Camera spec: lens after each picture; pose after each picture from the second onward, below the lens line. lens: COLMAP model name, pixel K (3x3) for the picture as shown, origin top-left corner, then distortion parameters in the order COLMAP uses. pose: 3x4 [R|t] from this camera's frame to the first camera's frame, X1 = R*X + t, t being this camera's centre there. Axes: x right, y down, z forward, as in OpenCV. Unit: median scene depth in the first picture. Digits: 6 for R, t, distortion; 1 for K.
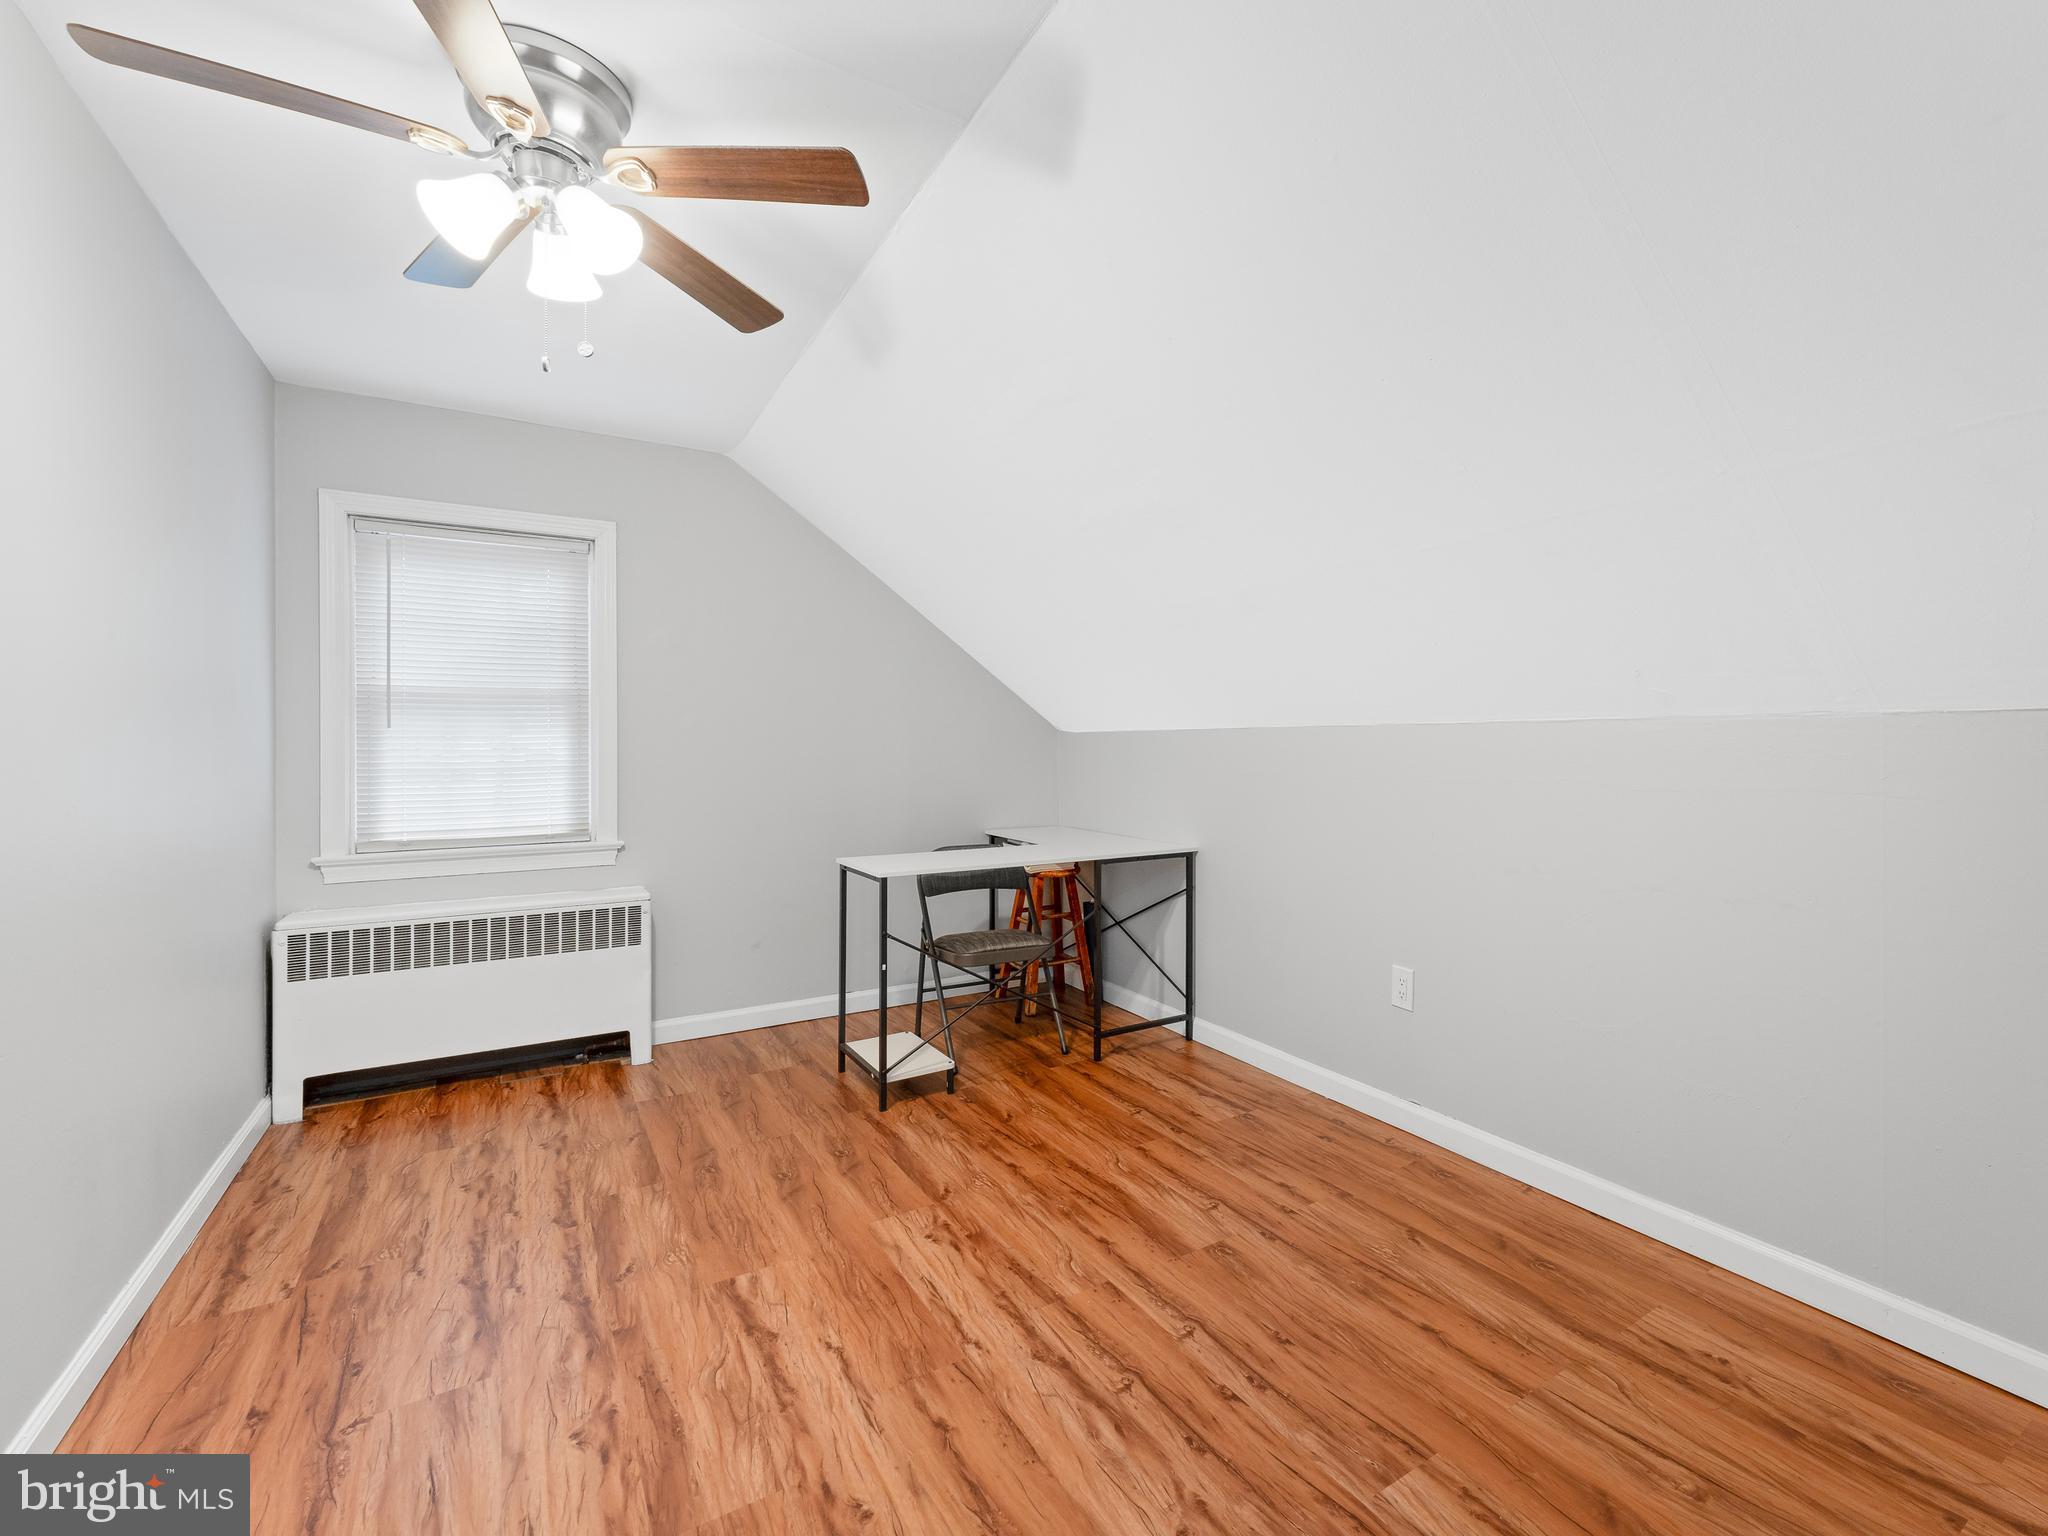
lens RADIAL K [[935.3, 0, 1023.0], [0, 935.3, 758.1], [0, 0, 1]] dist [-0.004767, -0.000182]
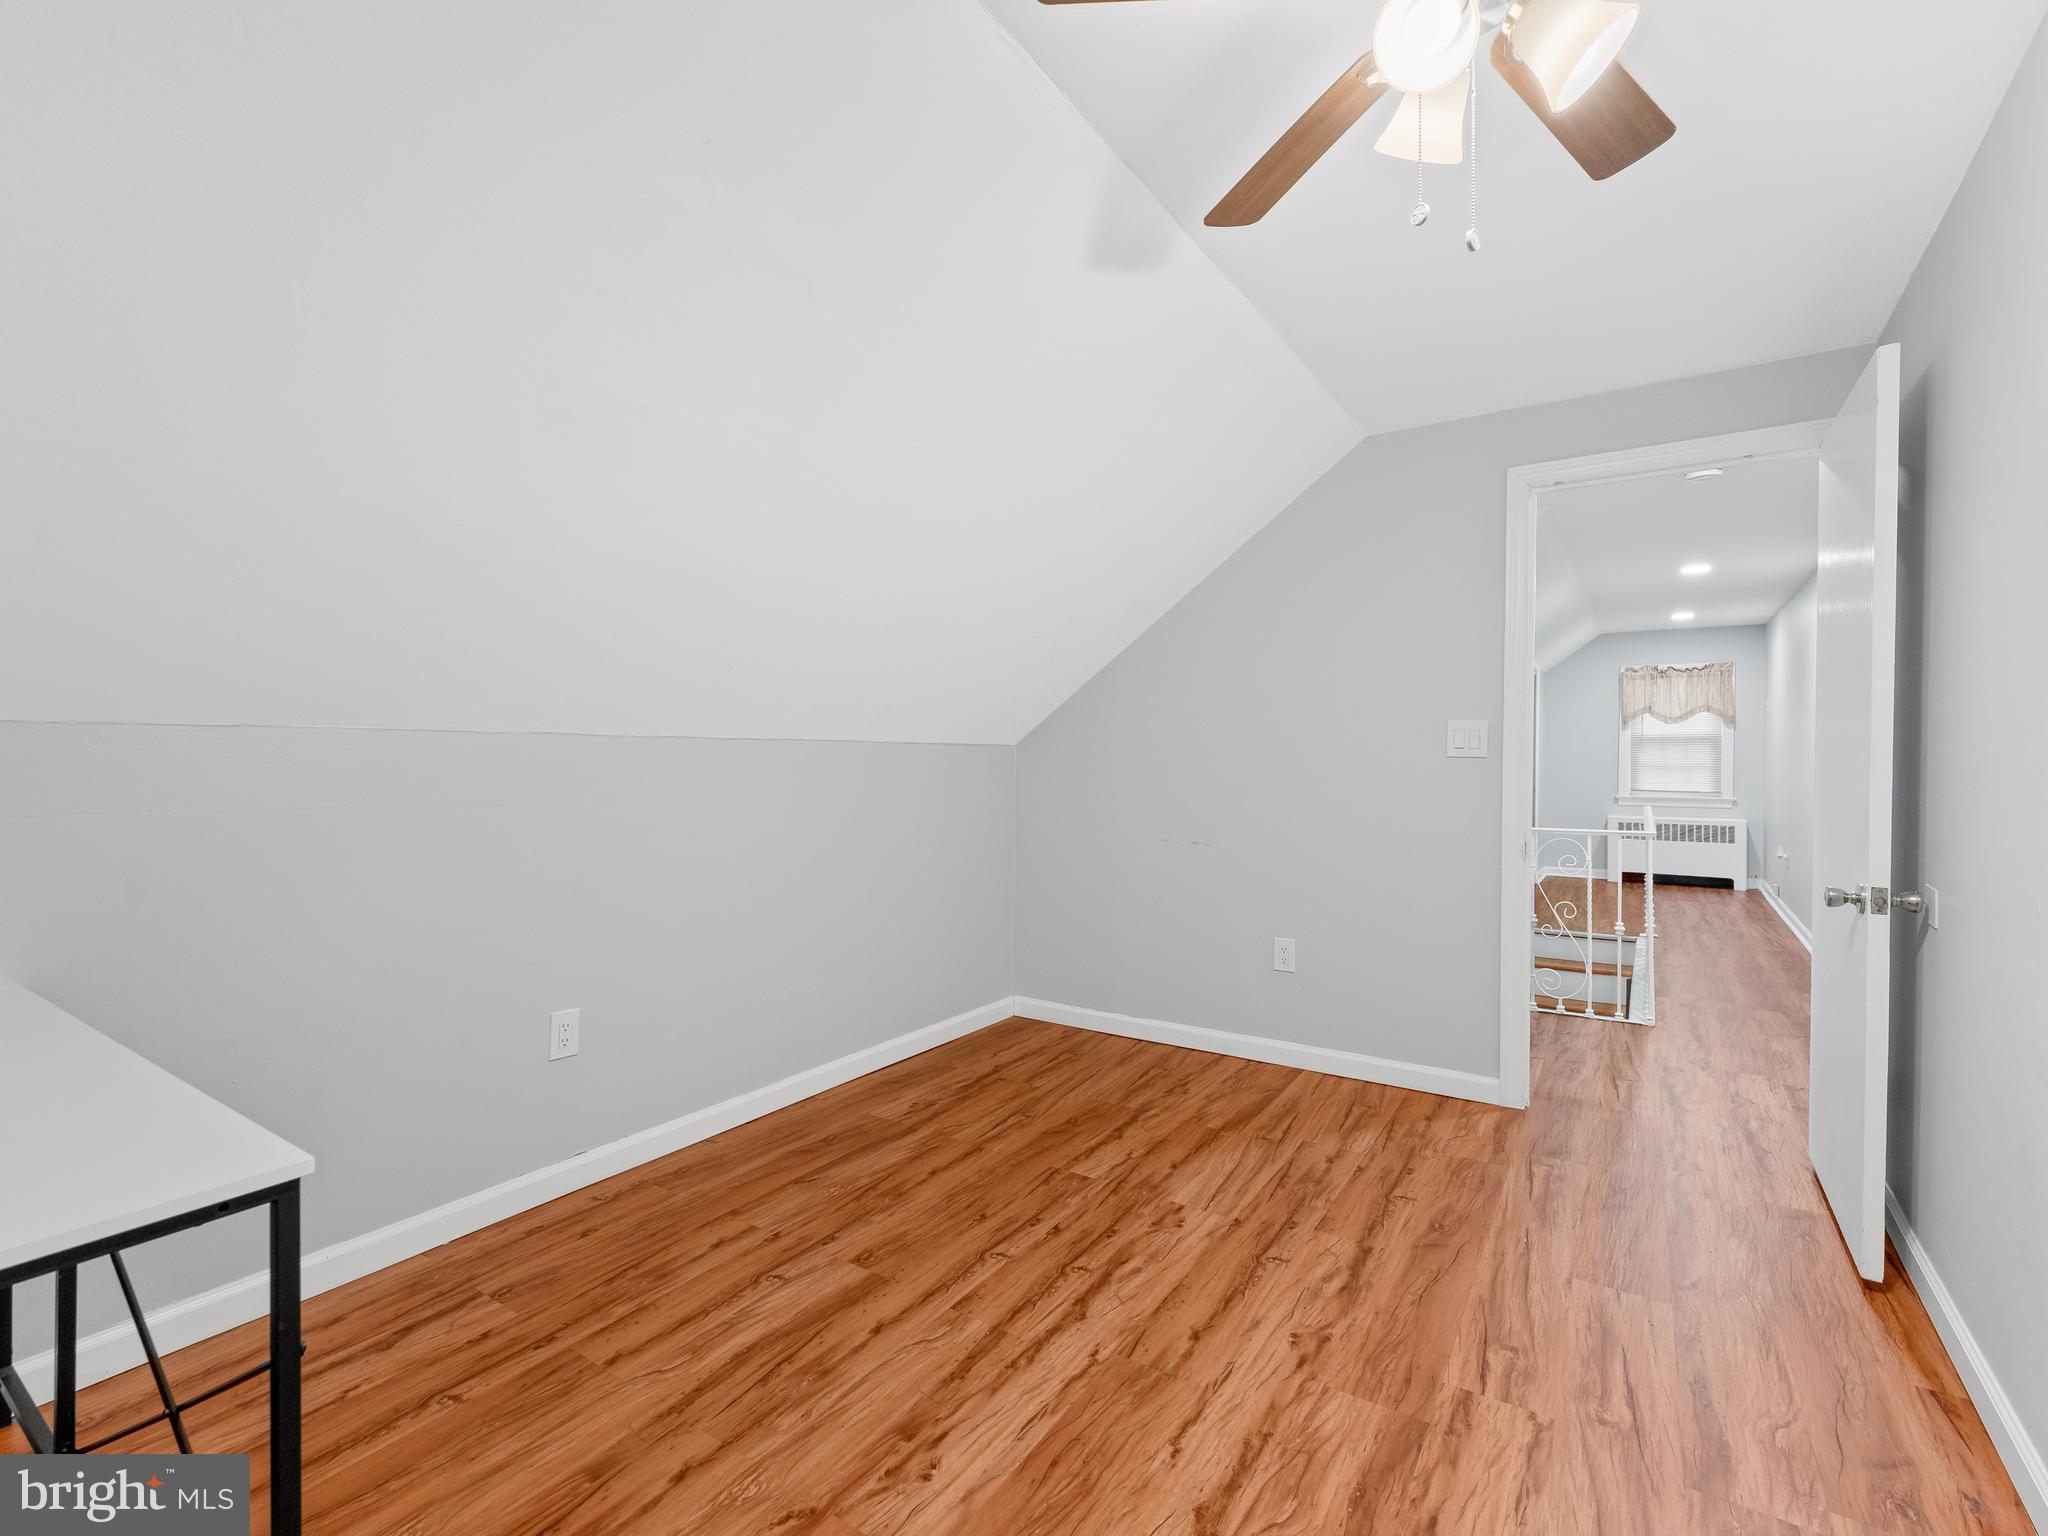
lens RADIAL K [[935.3, 0, 1035.4], [0, 935.3, 770.1], [0, 0, 1]] dist [-0.004767, -0.000182]
pose [[-0.466851, -0.013240, 0.884237, -0.979376], [0.011126, 0.999721, 0.020844, -0.055189], [-0.884266, 0.019569, -0.466573, 1.600233]]
